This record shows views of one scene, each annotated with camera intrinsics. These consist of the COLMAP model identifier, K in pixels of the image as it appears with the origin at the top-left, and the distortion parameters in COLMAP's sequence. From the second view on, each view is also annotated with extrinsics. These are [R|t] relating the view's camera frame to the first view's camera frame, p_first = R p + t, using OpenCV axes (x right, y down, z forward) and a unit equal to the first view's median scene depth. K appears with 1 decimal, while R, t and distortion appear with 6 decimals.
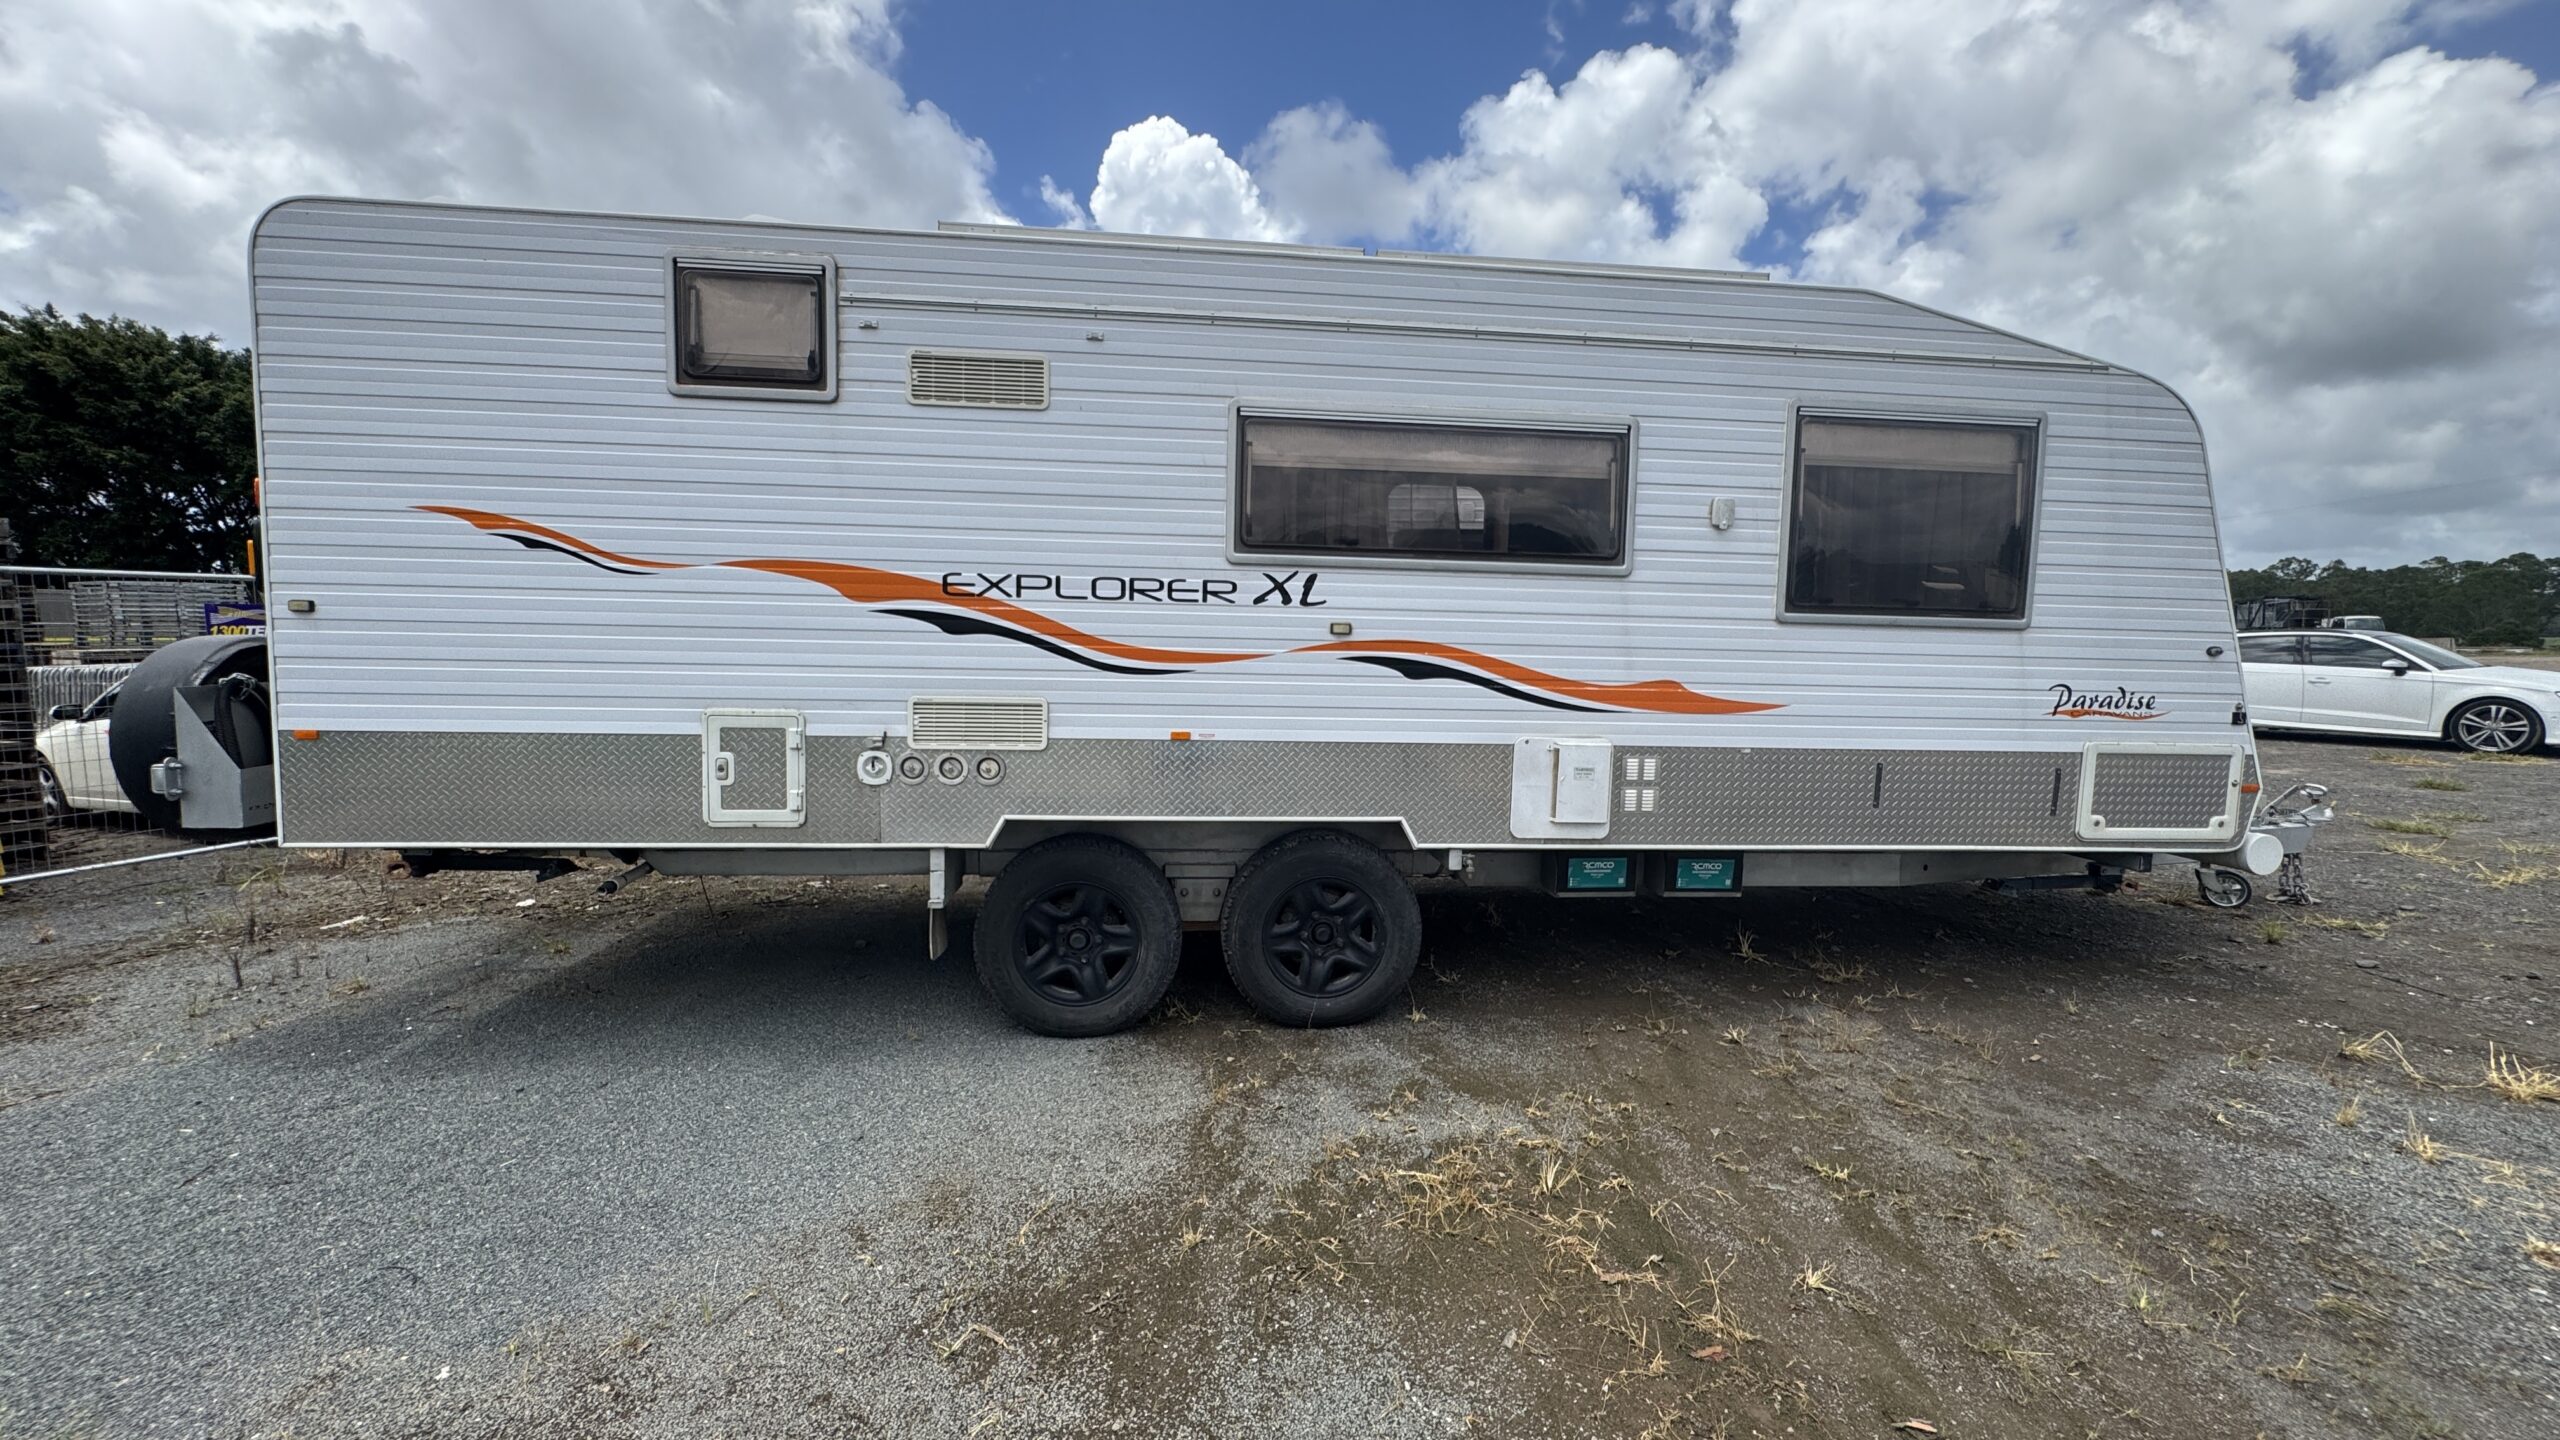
lens RADIAL K [[1024.1, 0, 1276.6], [0, 1024.1, 725.1], [0, 0, 1]] dist [-0.003249, 0.000845]
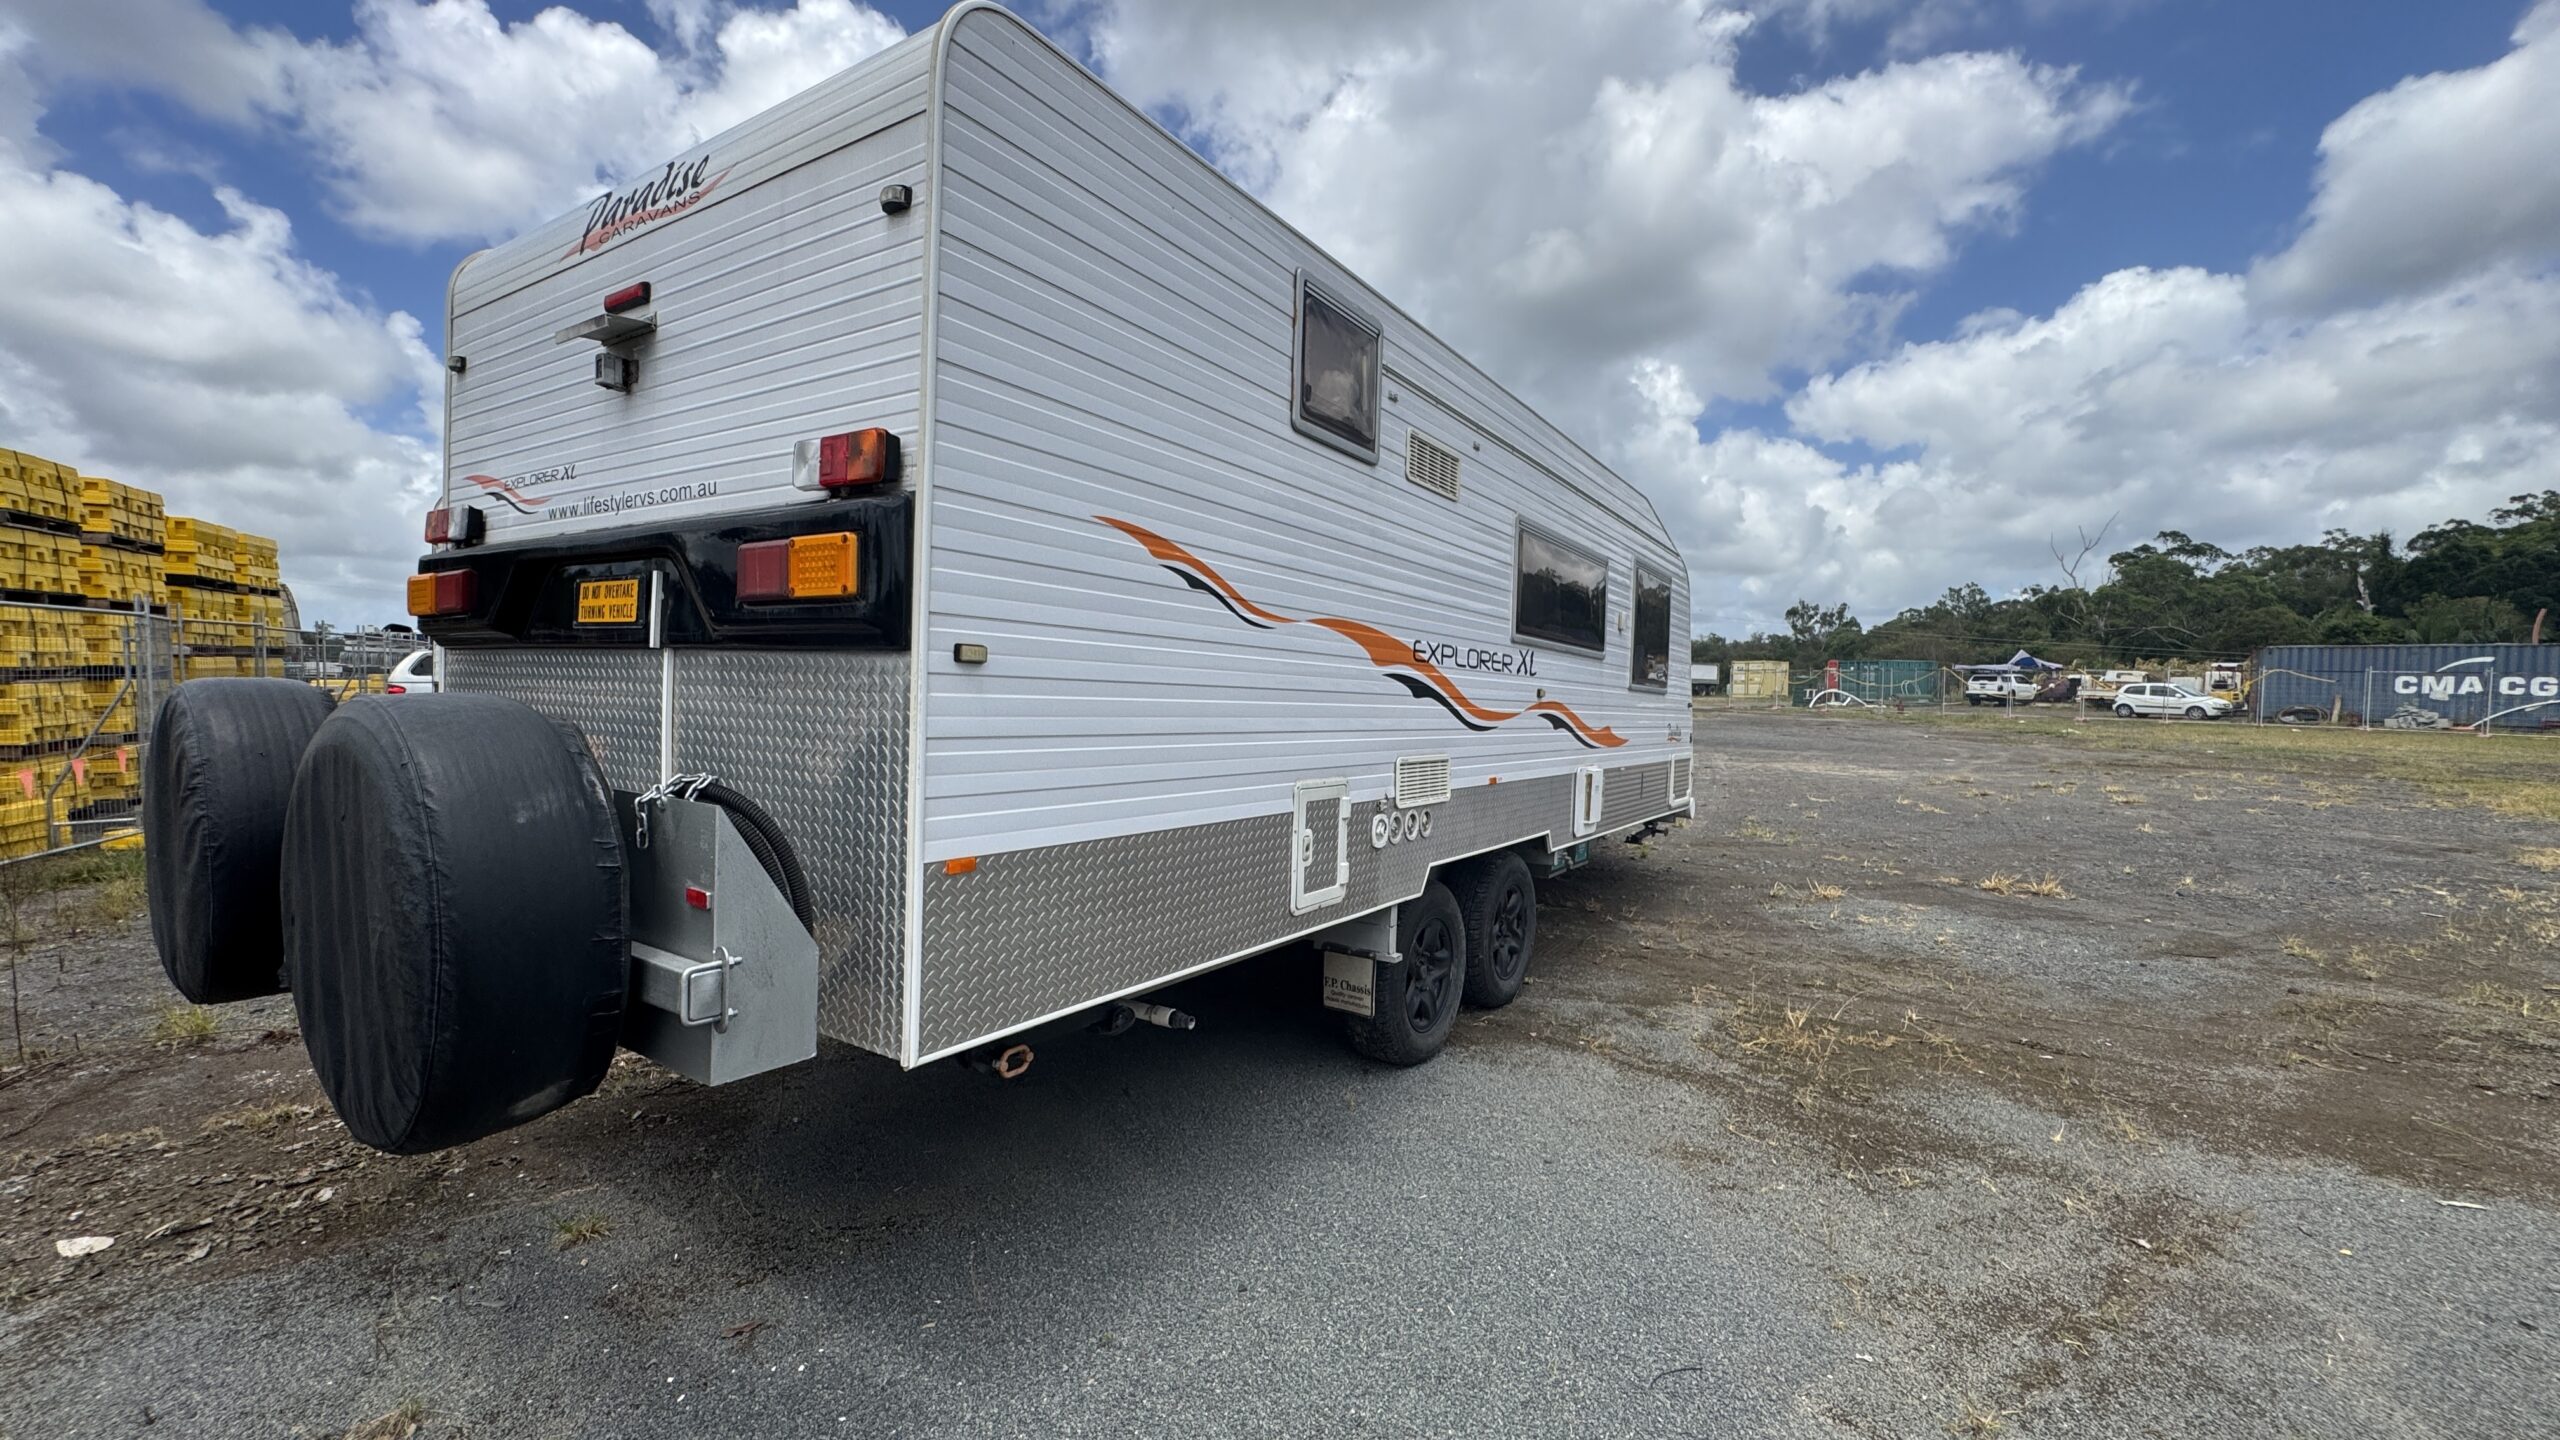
lens RADIAL K [[1024.1, 0, 1270.9], [0, 1024.1, 733.5], [0, 0, 1]] dist [-0.003249, 0.000845]
pose [[0.629184, -0.027122, 0.776783, -1.249818], [0.049014, 0.998786, -0.004828, -0.054585], [-0.775710, 0.041111, 0.629749, 0.454161]]
